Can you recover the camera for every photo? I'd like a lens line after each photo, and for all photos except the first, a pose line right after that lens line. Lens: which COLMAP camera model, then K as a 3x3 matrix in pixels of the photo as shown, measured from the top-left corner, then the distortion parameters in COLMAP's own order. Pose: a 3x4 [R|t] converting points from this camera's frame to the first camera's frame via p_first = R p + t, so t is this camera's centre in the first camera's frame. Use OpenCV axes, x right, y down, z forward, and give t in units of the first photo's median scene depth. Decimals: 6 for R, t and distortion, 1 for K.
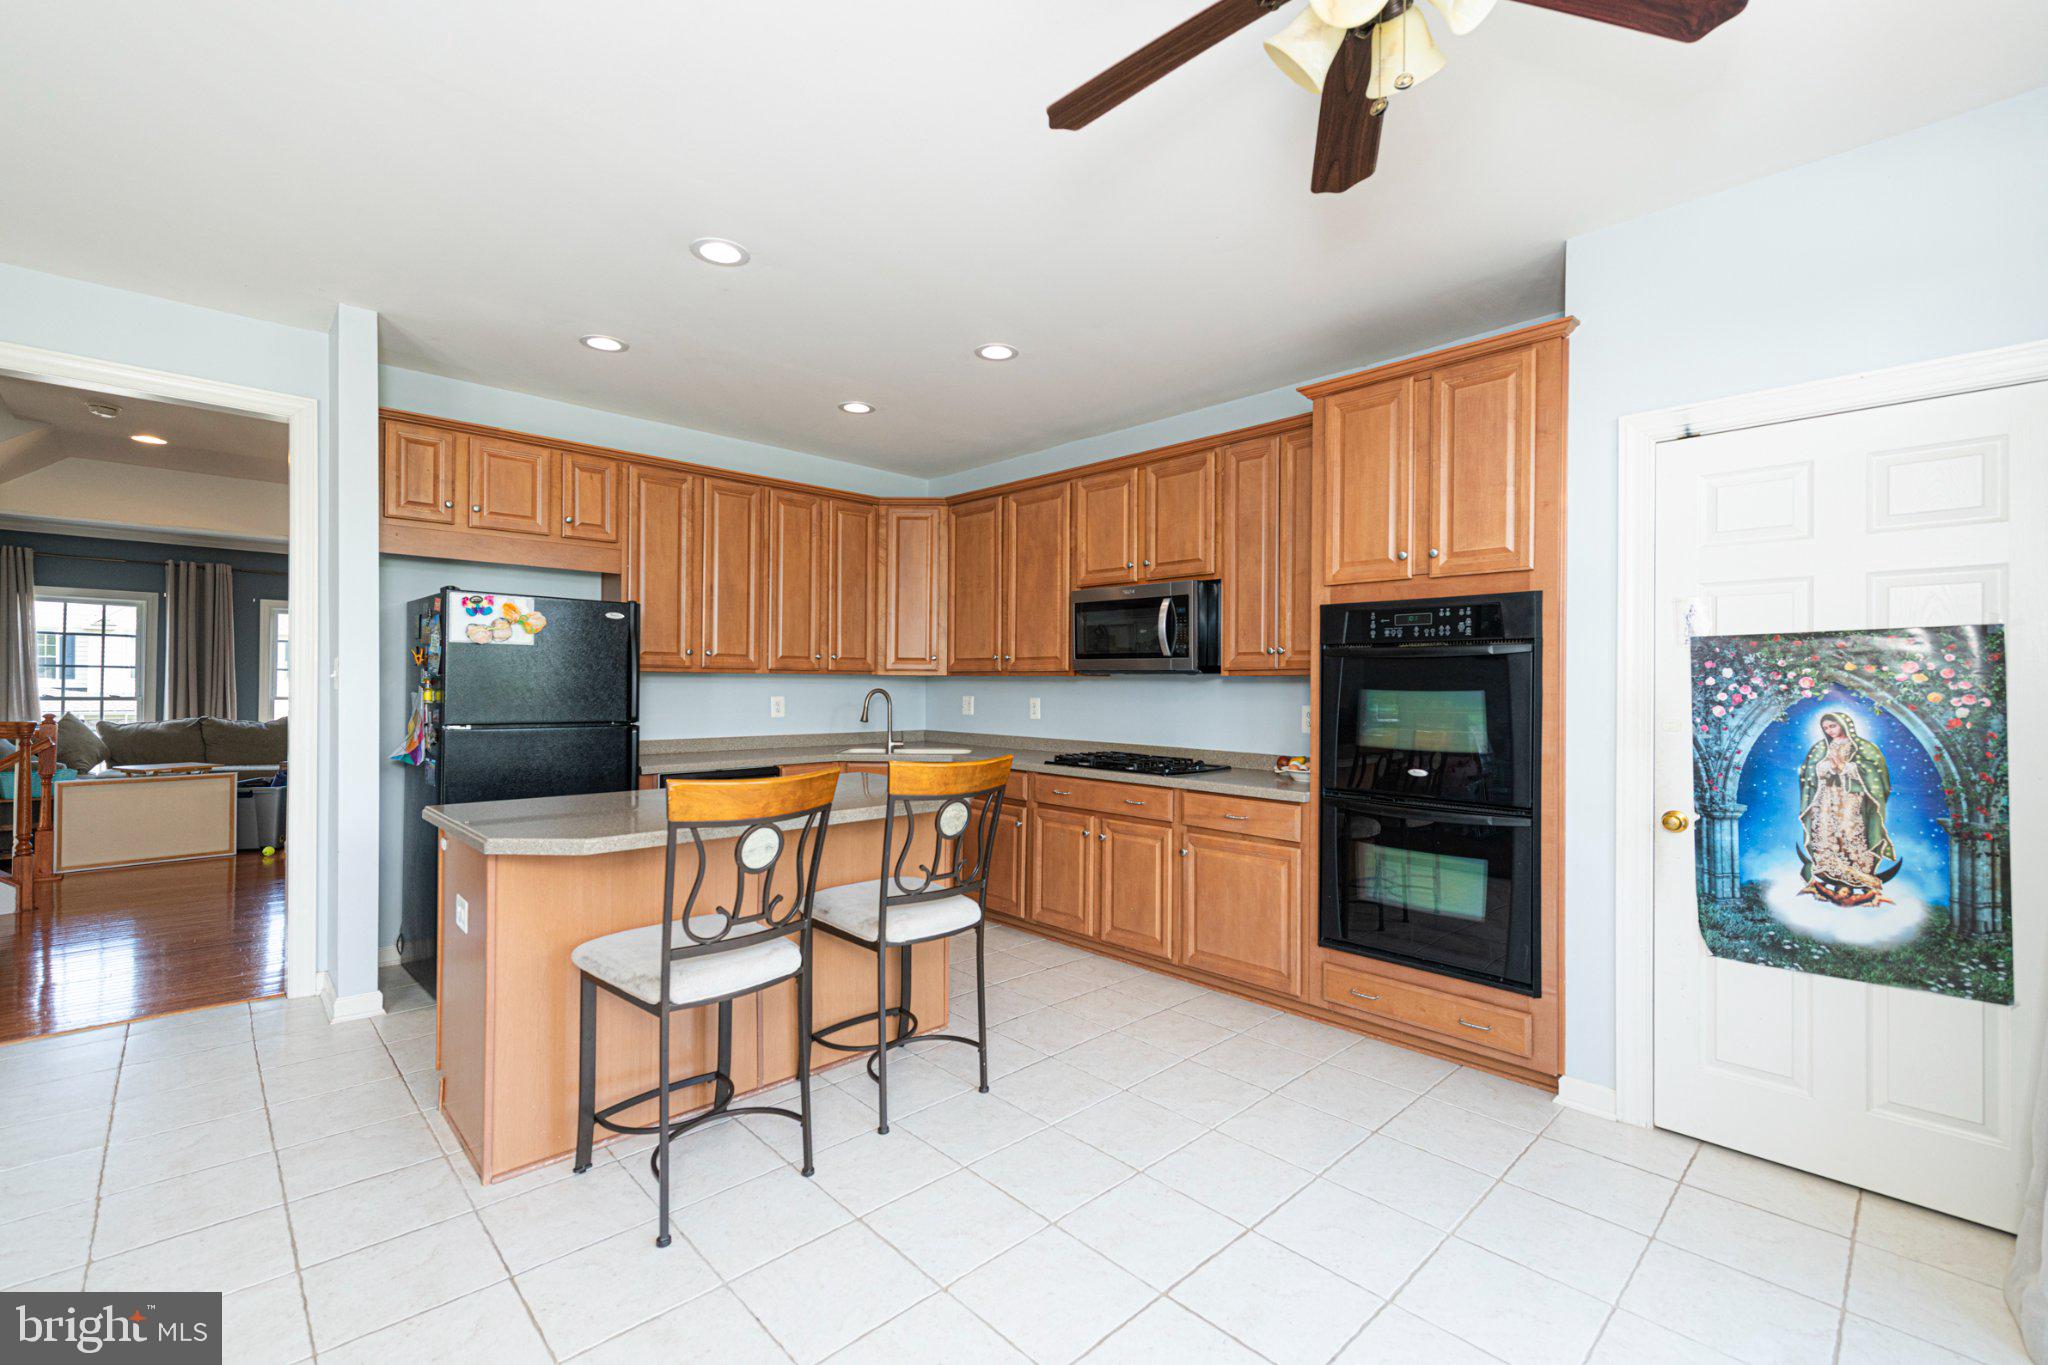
lens RADIAL K [[877.7, 0, 1021.7], [0, 877.7, 682.5], [0, 0, 1]] dist [0.015946, -0.004720]
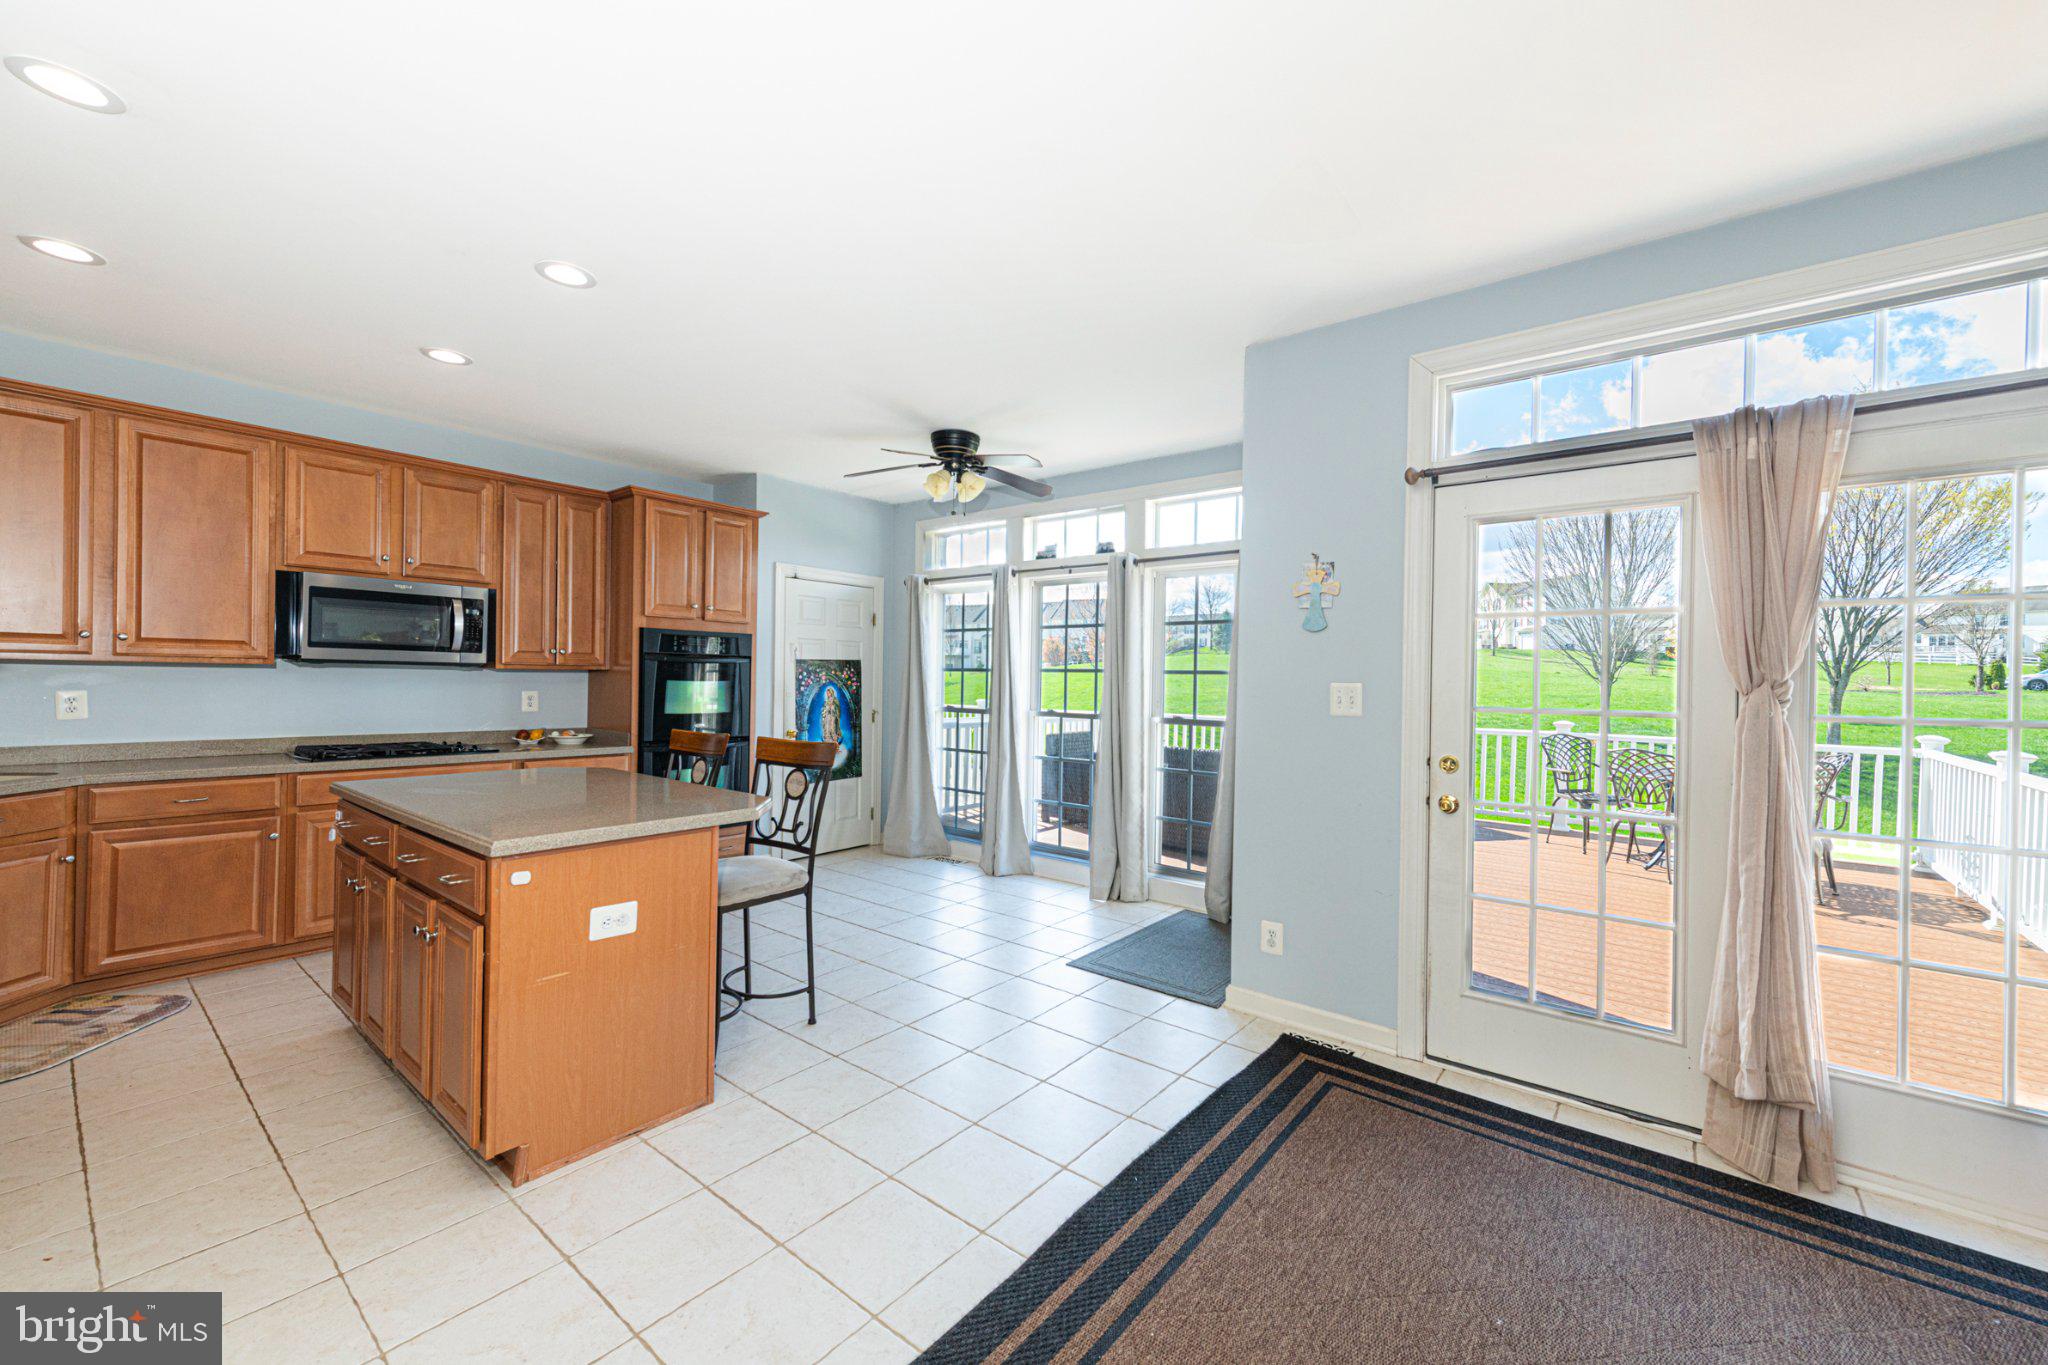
lens RADIAL K [[804.2, 0, 1038.8], [0, 804.2, 681.4], [0, 0, 1]] dist [0.010027, -0.000073]
pose [[-0.146196, -0.014534, 0.989149, -1.087394], [-0.021743, 0.999698, 0.011475, -0.020619], [-0.989017, -0.019830, -0.146467, 0.450470]]
